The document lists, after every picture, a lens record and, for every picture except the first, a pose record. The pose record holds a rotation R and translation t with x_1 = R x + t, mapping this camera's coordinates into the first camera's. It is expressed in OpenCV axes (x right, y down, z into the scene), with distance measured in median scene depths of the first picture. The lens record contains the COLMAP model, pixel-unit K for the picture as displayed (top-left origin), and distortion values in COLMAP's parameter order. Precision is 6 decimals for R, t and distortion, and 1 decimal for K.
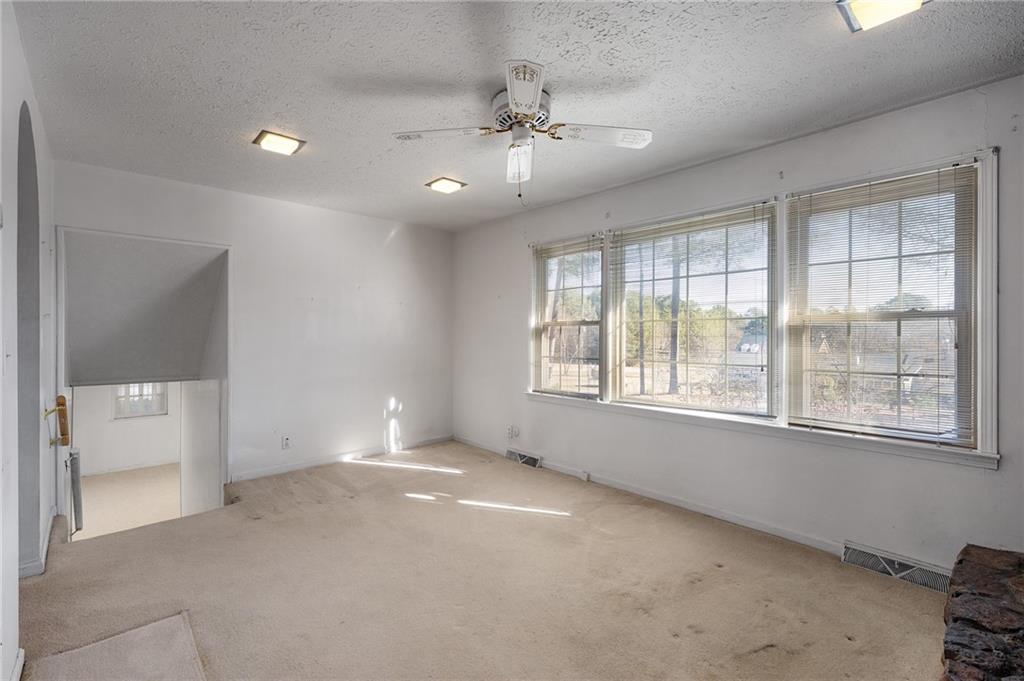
lens RADIAL K [[462.0, 0, 505.5], [0, 462.0, 333.0], [0, 0, 1]] dist [-0.005862, -0.001848]
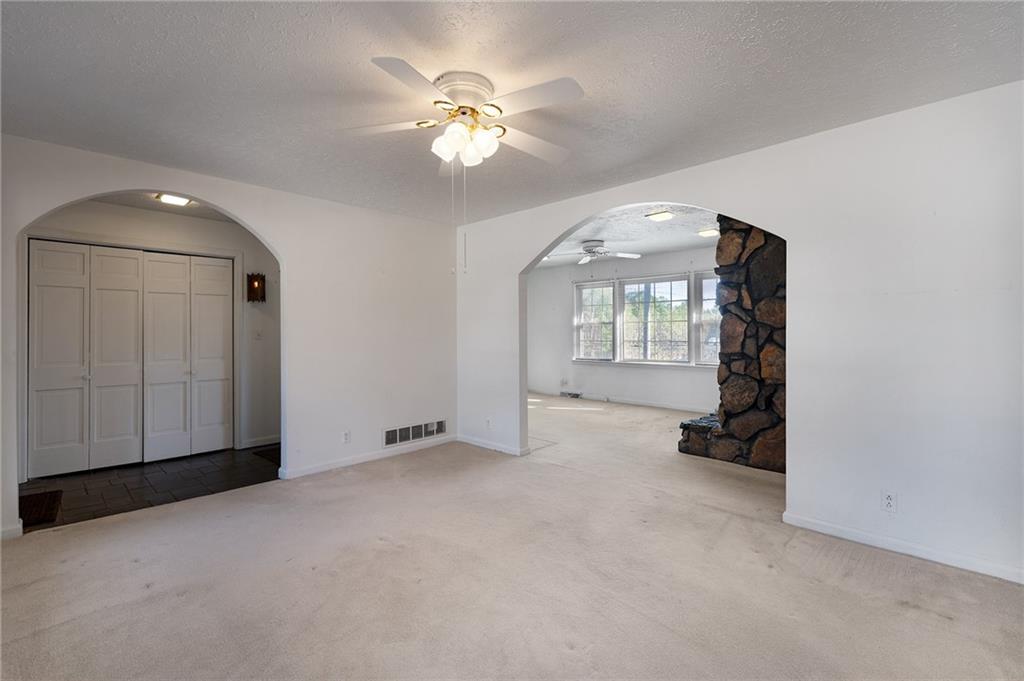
lens RADIAL K [[462.0, 0, 519.0], [0, 462.0, 337.3], [0, 0, 1]] dist [-0.005862, -0.001848]
pose [[0.996494, -0.009439, 0.083127, -0.336996], [0.008154, 0.999842, 0.015784, 0.005877], [-0.083263, -0.015051, 0.996414, -0.883712]]
